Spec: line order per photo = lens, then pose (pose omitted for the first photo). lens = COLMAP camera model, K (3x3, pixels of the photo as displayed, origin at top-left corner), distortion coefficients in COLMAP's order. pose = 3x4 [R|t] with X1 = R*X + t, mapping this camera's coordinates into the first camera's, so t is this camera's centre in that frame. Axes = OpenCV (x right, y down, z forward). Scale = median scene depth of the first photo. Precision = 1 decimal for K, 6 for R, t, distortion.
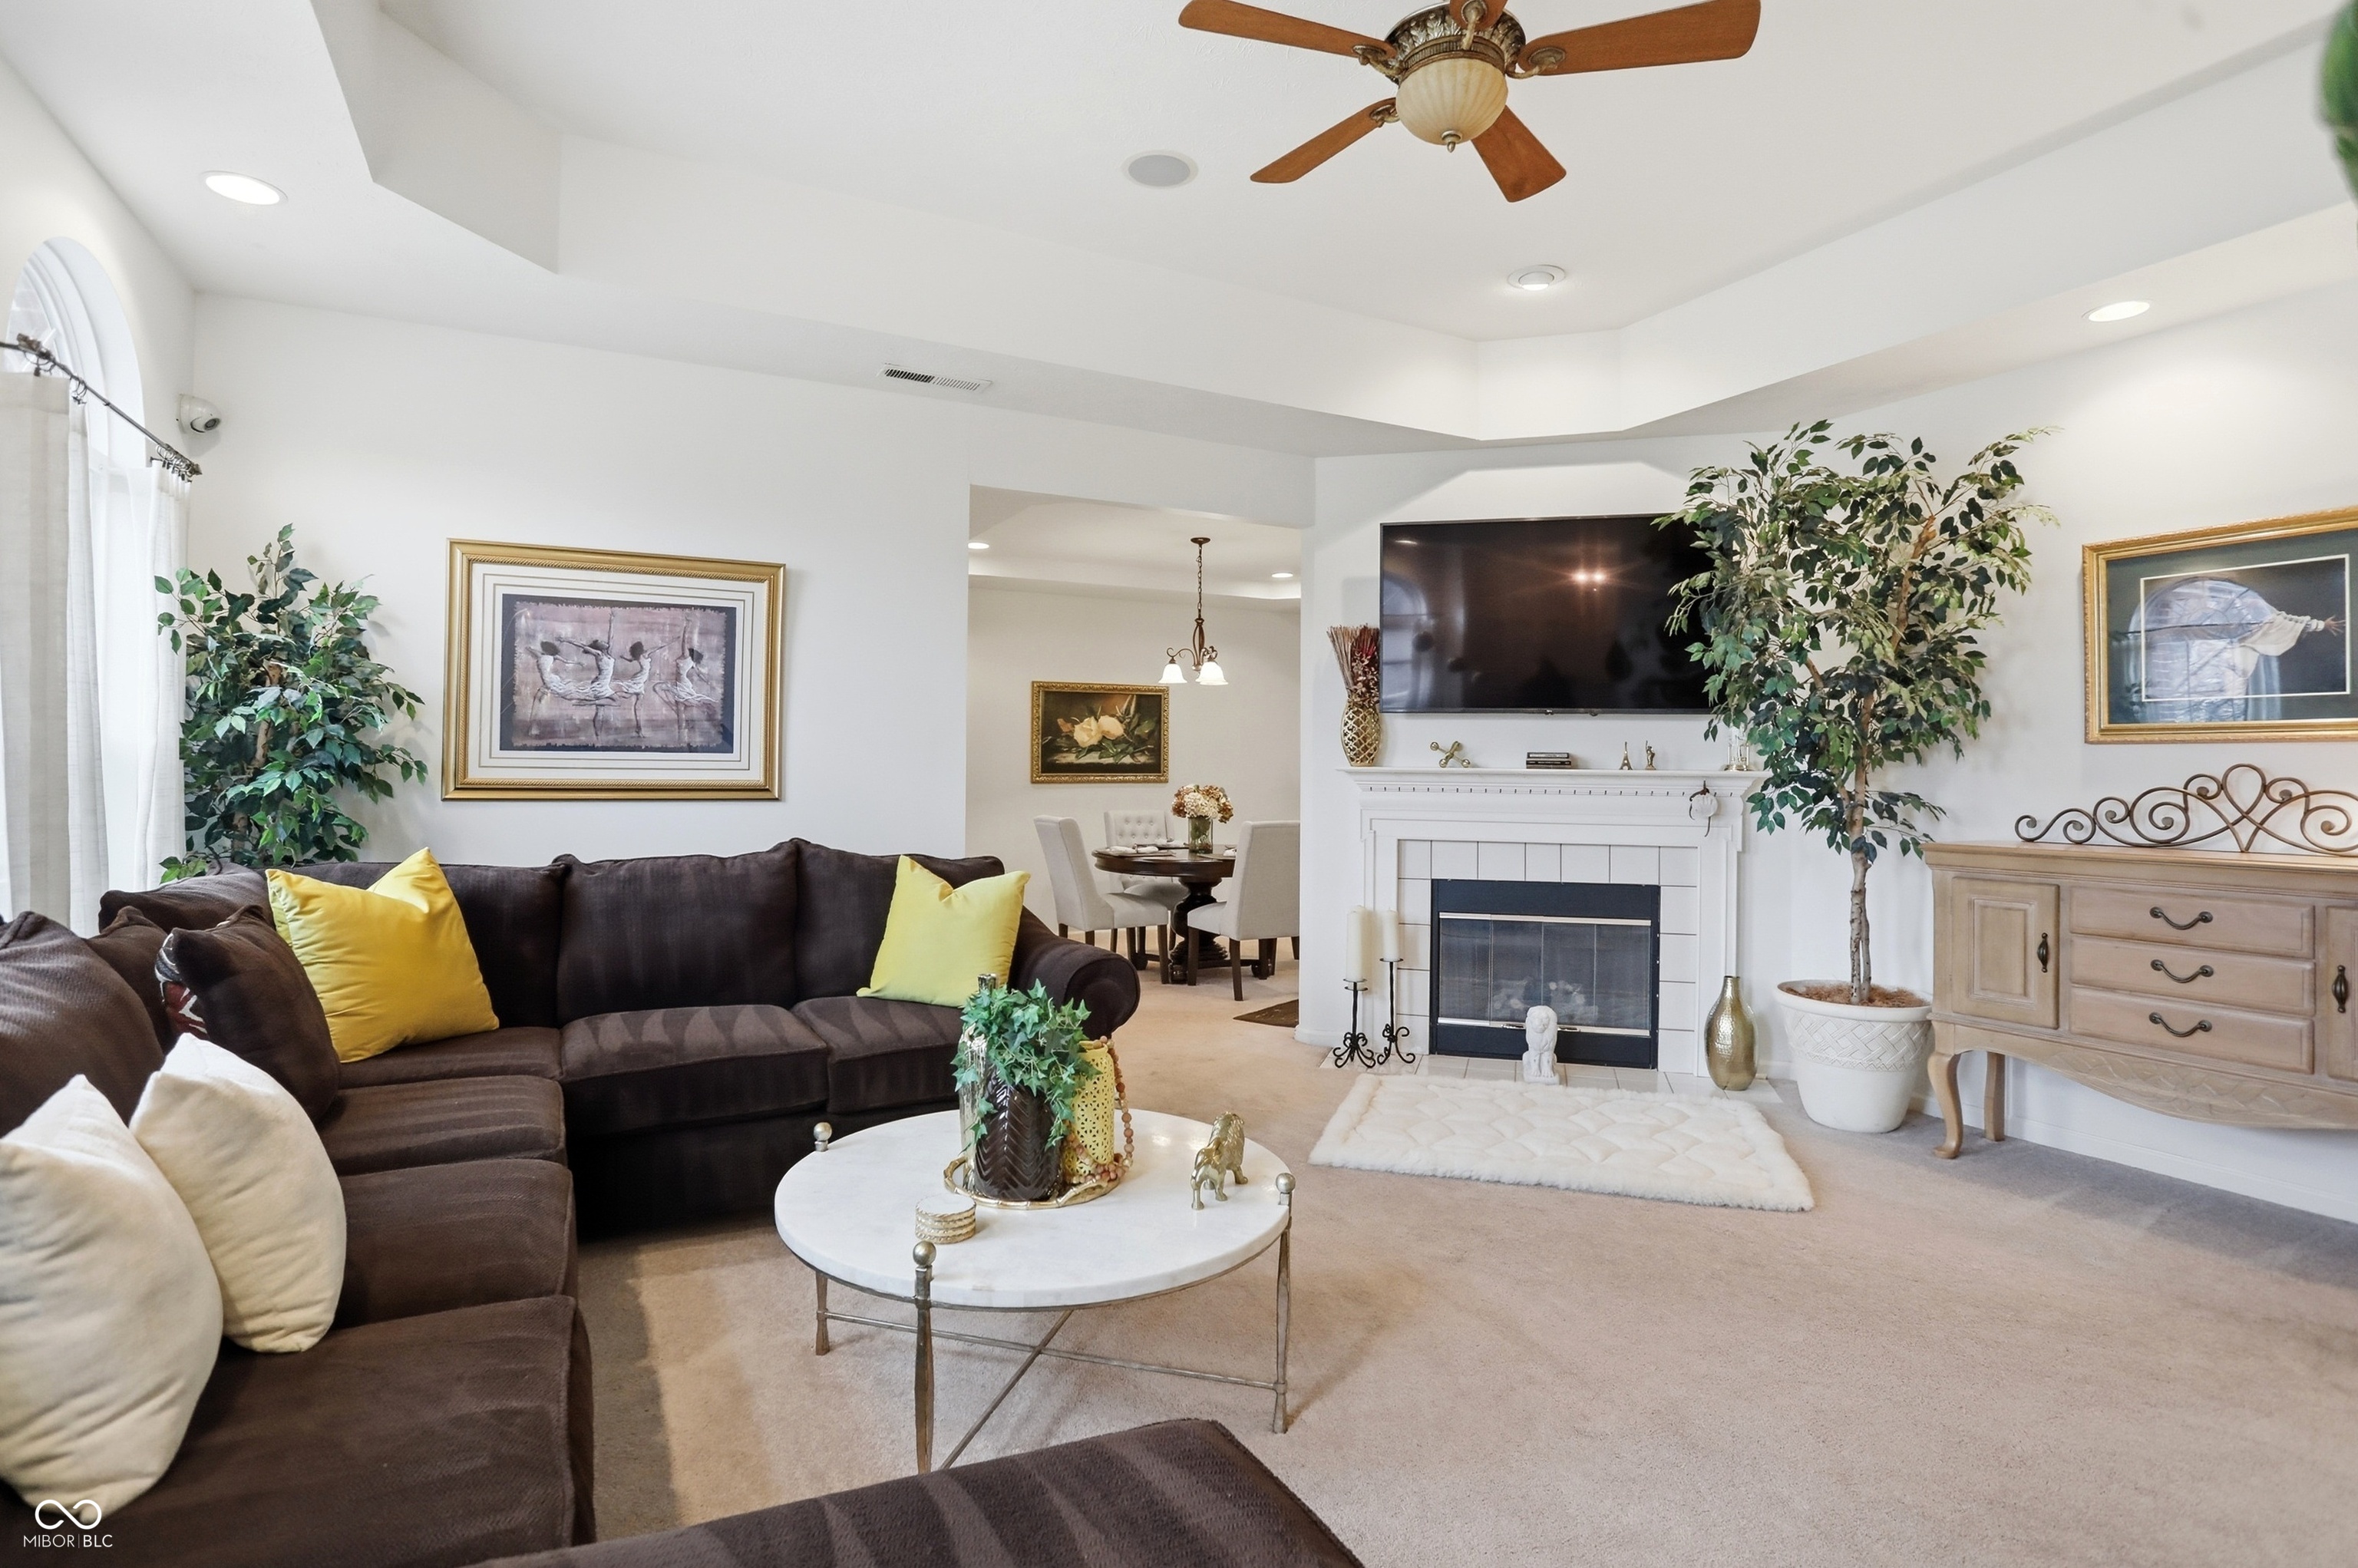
lens RADIAL K [[1160.6, 0, 1197.4], [0, 1160.6, 773.6], [0, 0, 1]] dist [-0.060696, 0.021073]
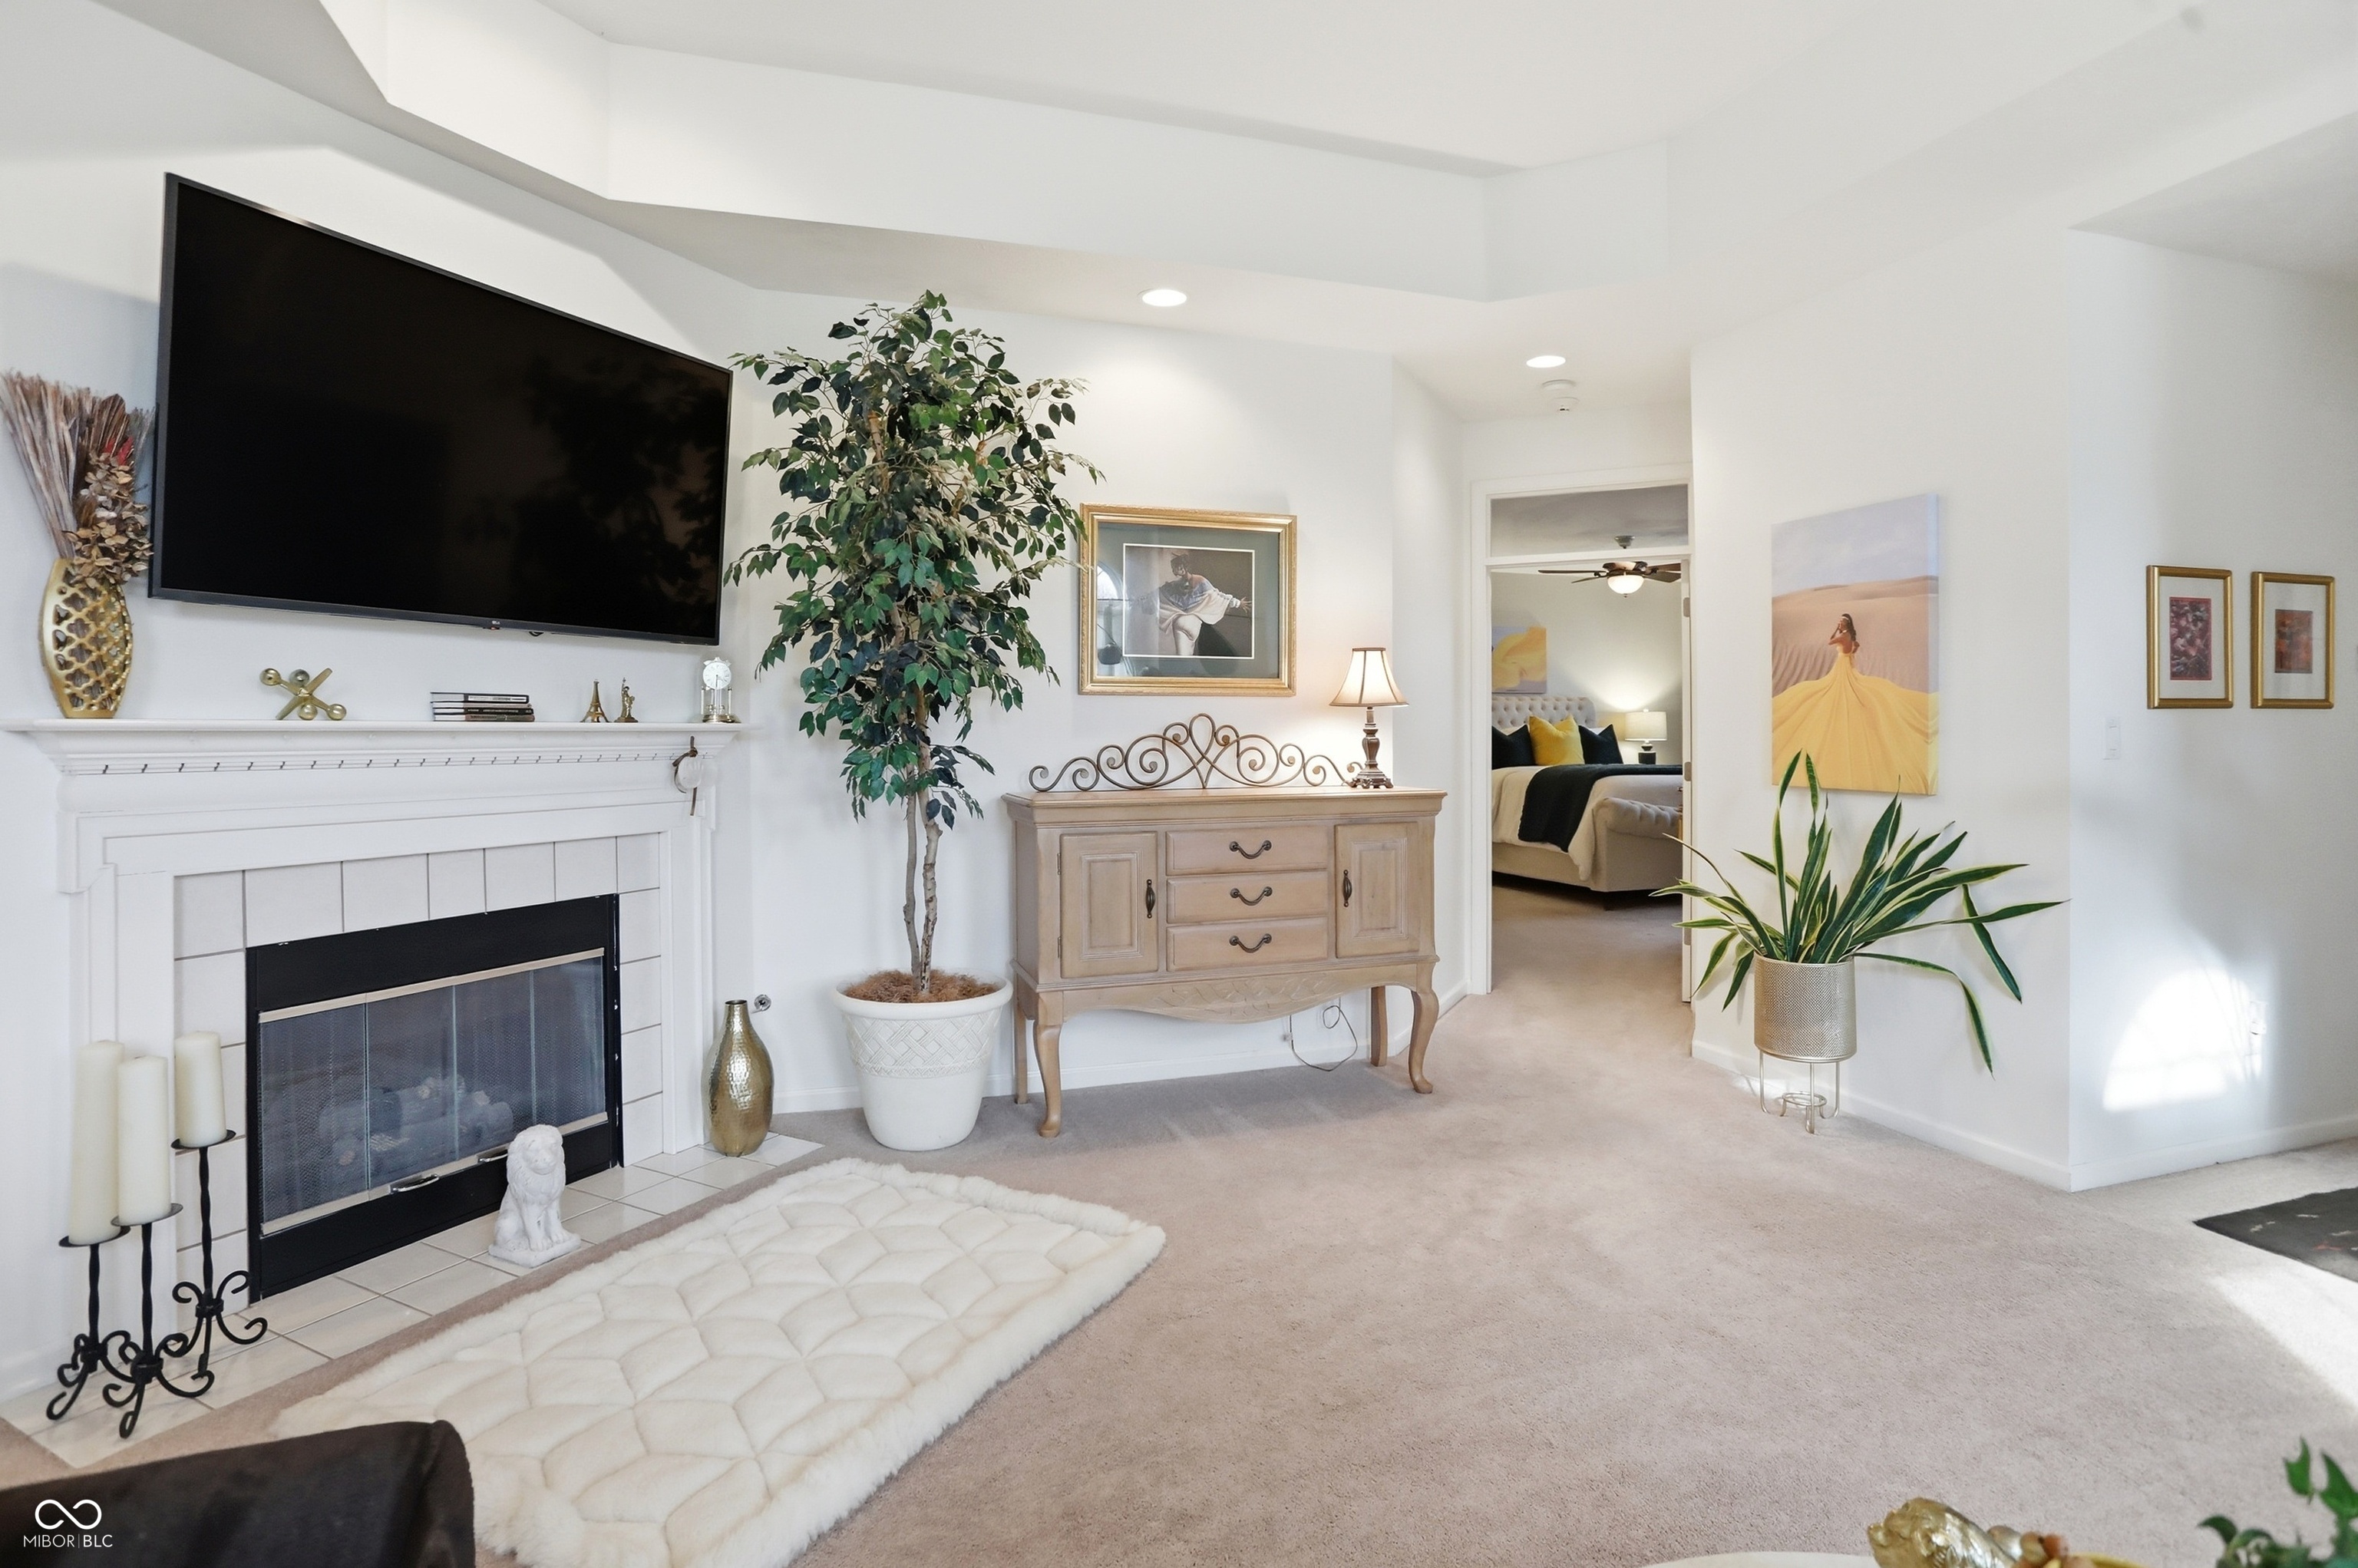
lens RADIAL K [[1160.6, 0, 1255.1], [0, 1160.6, 729.8], [0, 0, 1]] dist [-0.060696, 0.021073]
pose [[0.191207, -0.011735, 0.981480, -0.234729], [0.007989, 0.999914, 0.010399, -0.003724], [-0.981517, 0.005852, 0.191284, 0.647270]]
